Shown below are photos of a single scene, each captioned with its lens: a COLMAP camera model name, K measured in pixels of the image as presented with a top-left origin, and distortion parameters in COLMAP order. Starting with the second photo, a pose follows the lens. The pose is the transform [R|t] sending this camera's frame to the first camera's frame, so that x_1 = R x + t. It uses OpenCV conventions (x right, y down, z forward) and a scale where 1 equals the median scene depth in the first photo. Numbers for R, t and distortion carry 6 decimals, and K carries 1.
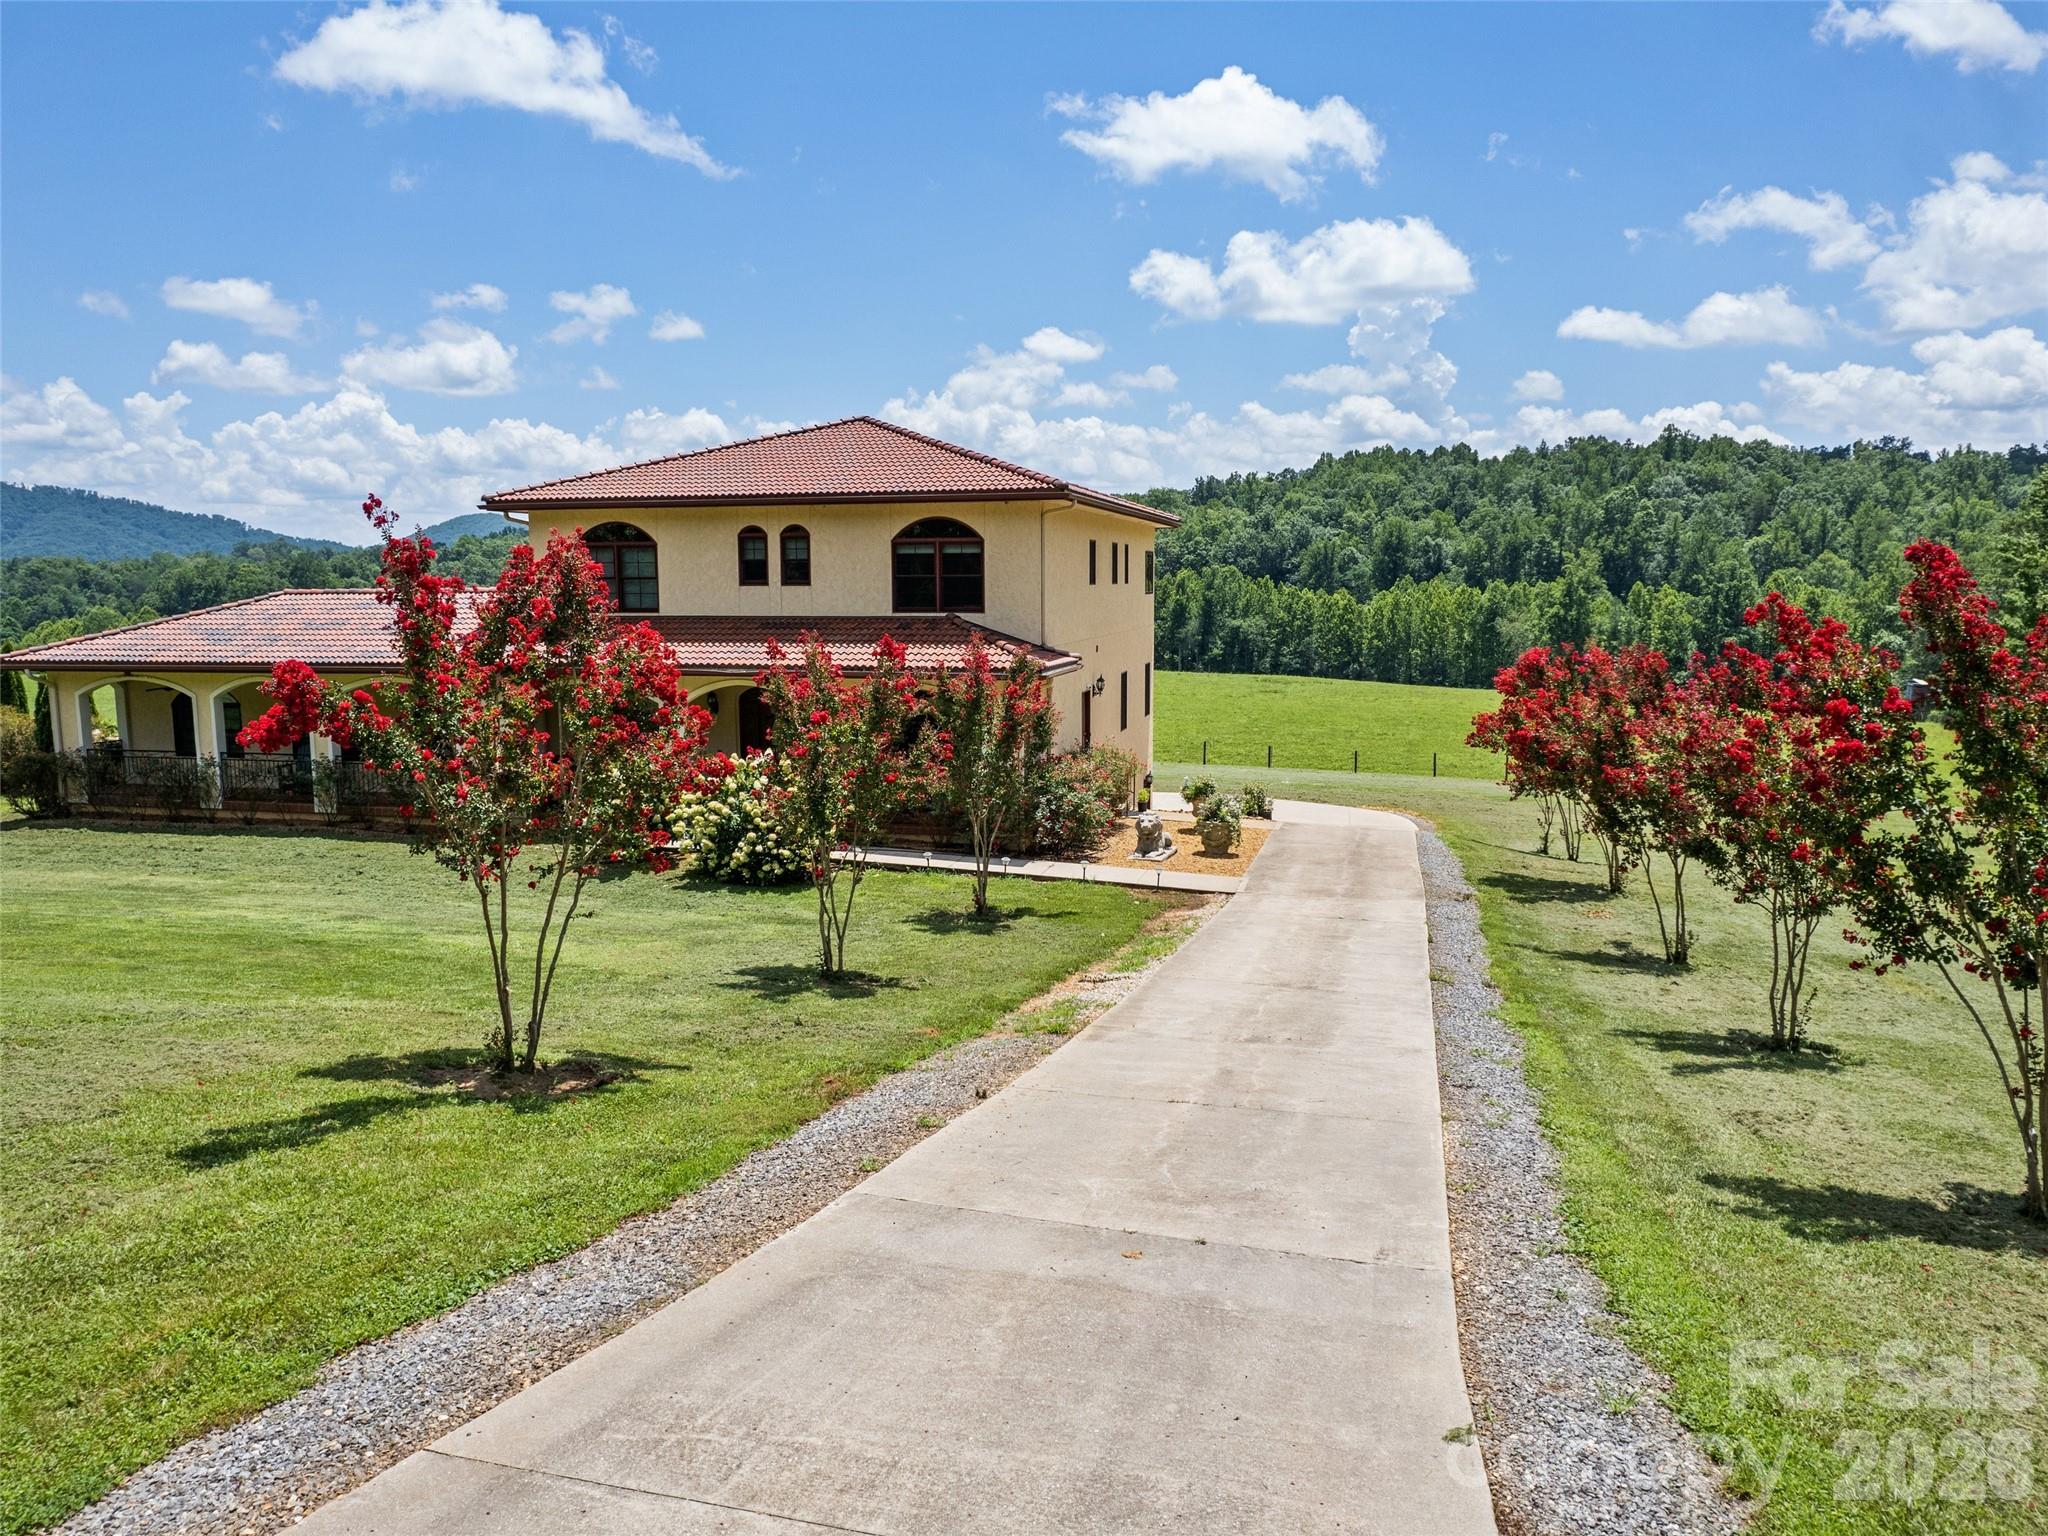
lens RADIAL K [[1478.9, 0, 1025.1], [0, 1478.9, 756.9], [0, 0, 1]] dist [-0.066656, 0.045980]
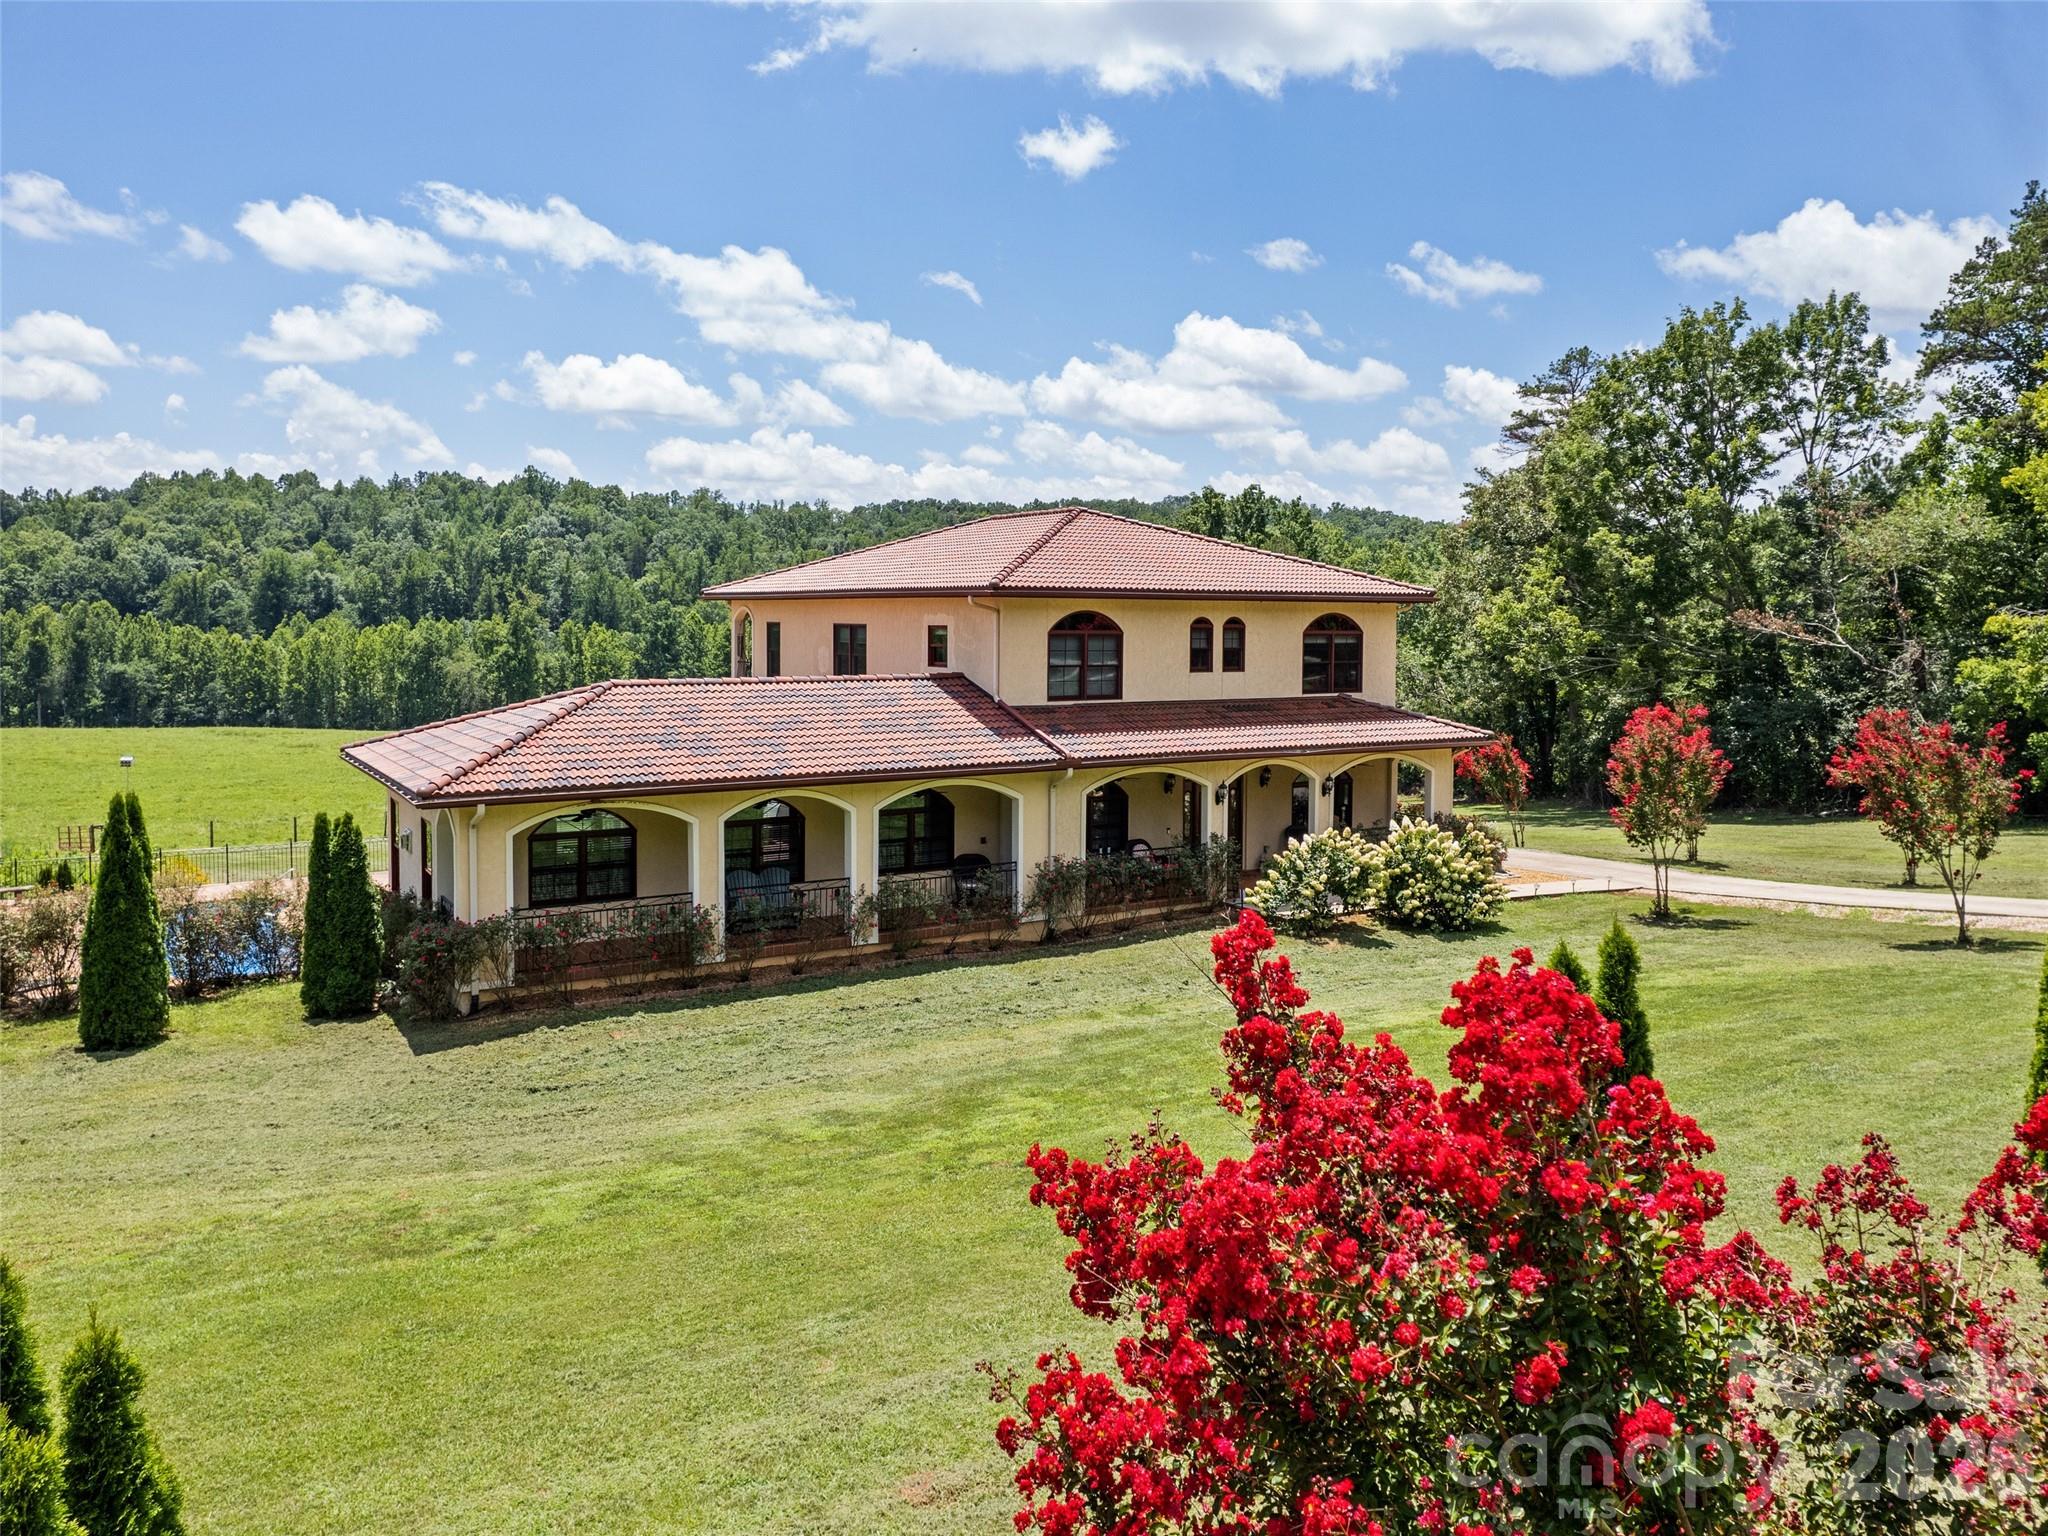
lens RADIAL K [[1506.4, 0, 1026.6], [0, 1506.4, 704.5], [0, 0, 1]] dist [-0.091454, 0.116619]
pose [[0.712104, -0.035486, 0.701176, -1.042801], [0.076660, 0.996680, -0.027413, -0.071090], [-0.697876, 0.073273, 0.712461, 0.298134]]
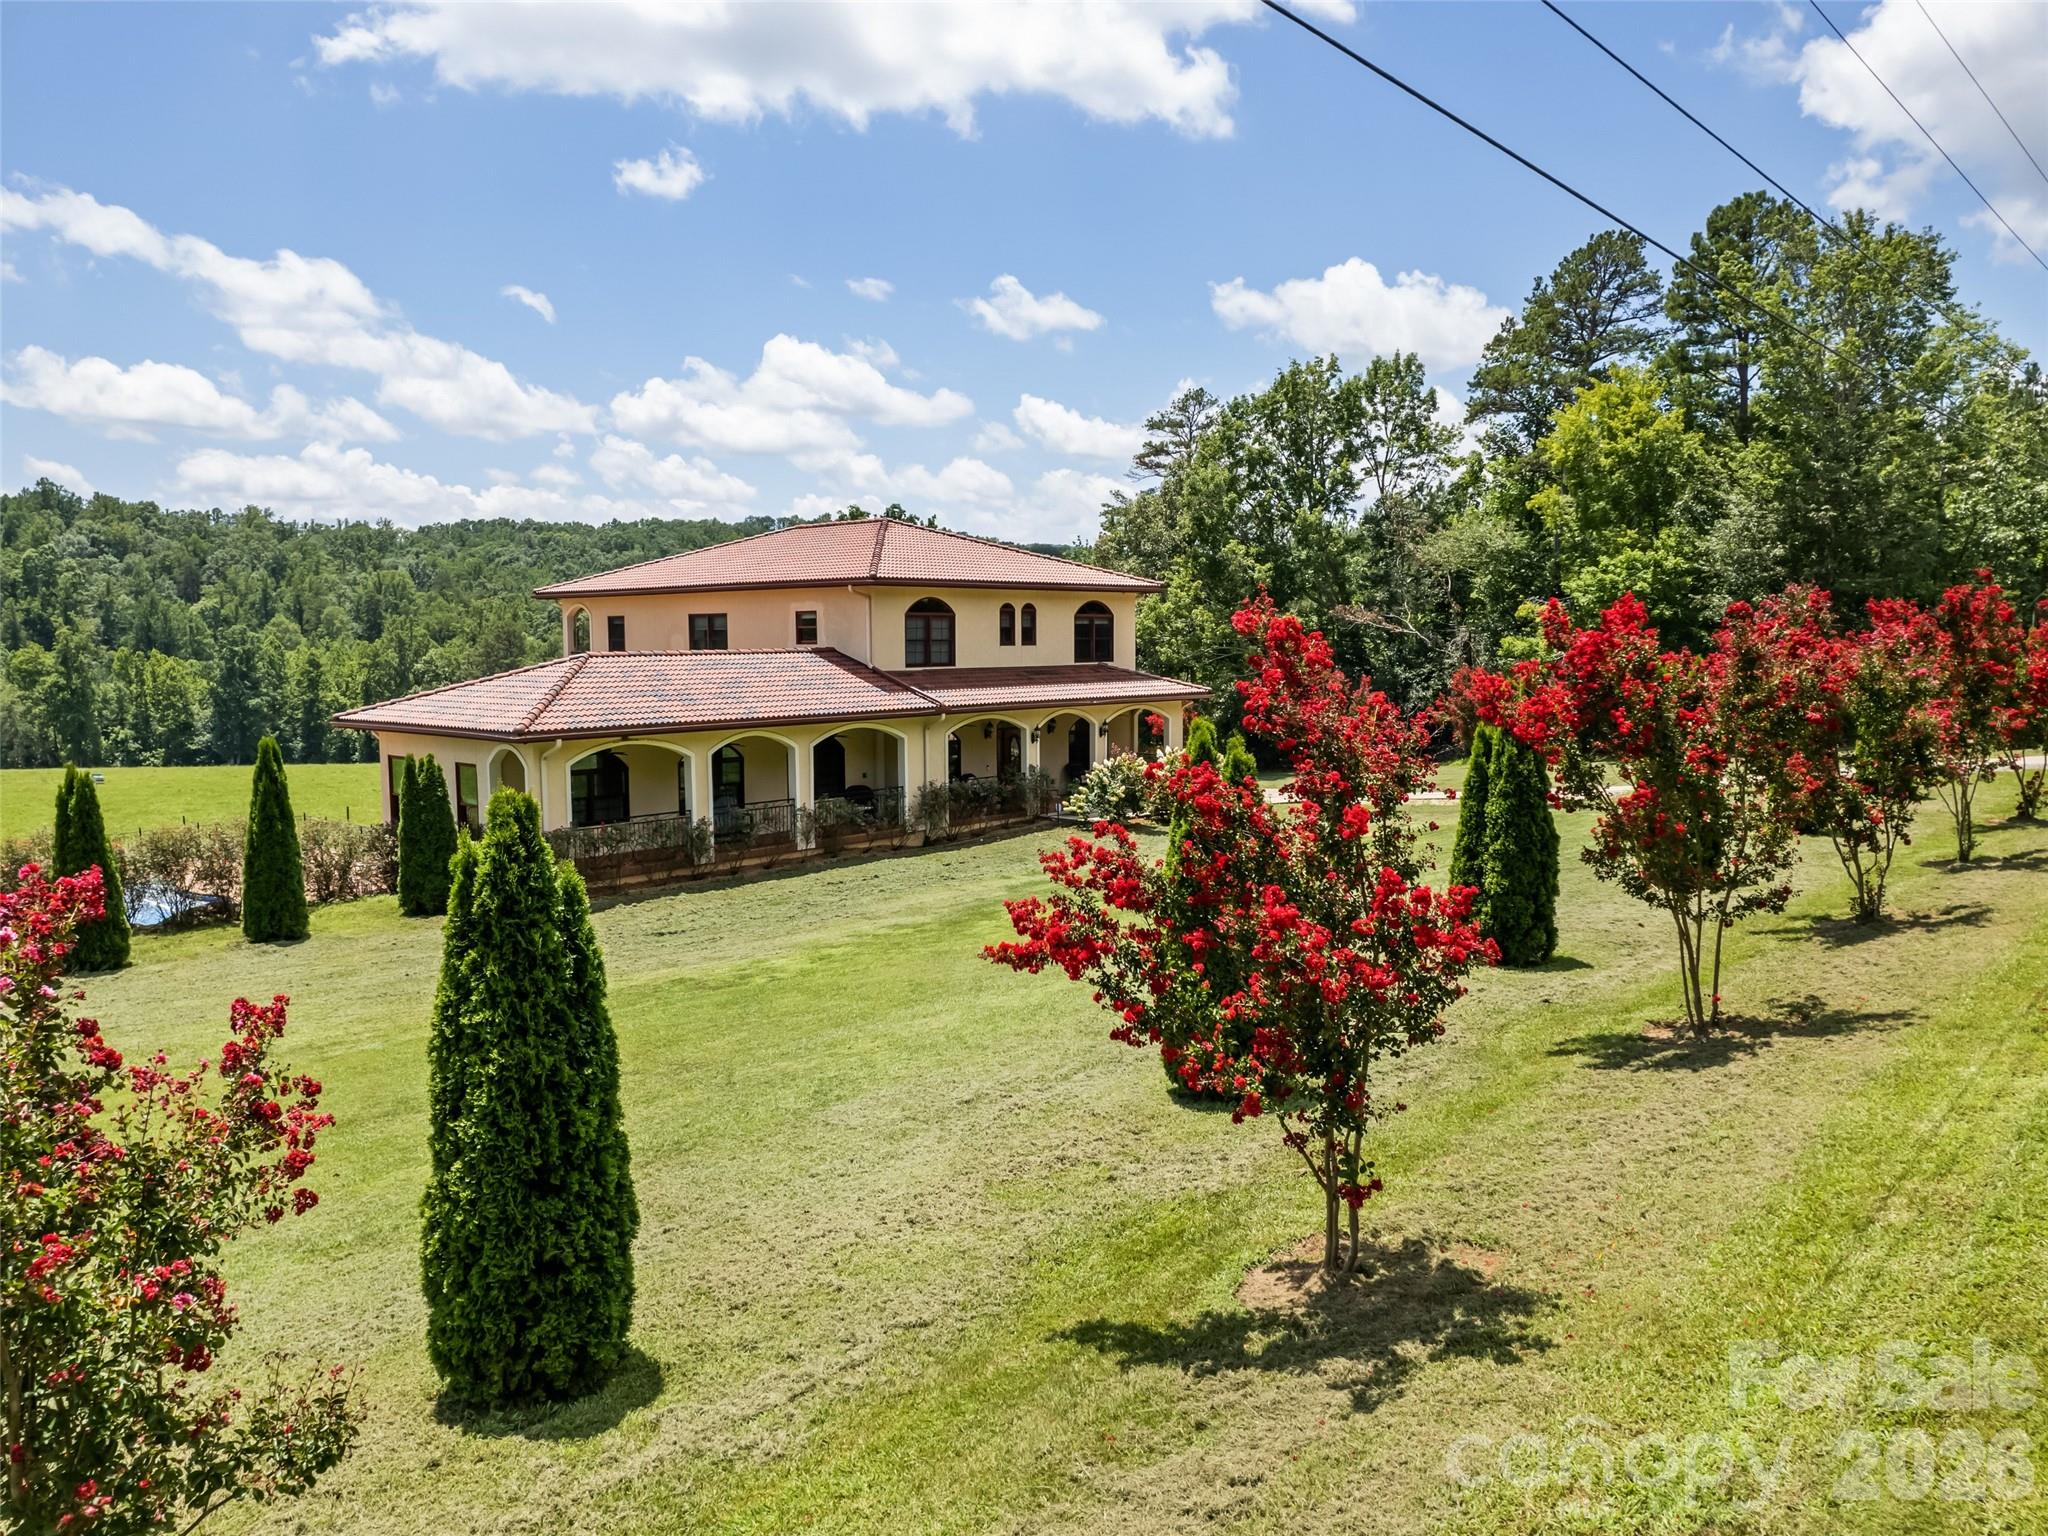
lens RADIAL K [[1460.1, 0, 1017.0], [0, 1460.1, 805.5], [0, 0, 1]] dist [-0.017019, -0.000689]
pose [[0.493037, -0.102864, 0.863906, -1.396894], [0.111219, 0.992291, 0.054677, -0.038317], [-0.862870, 0.069125, 0.500676, 0.294504]]
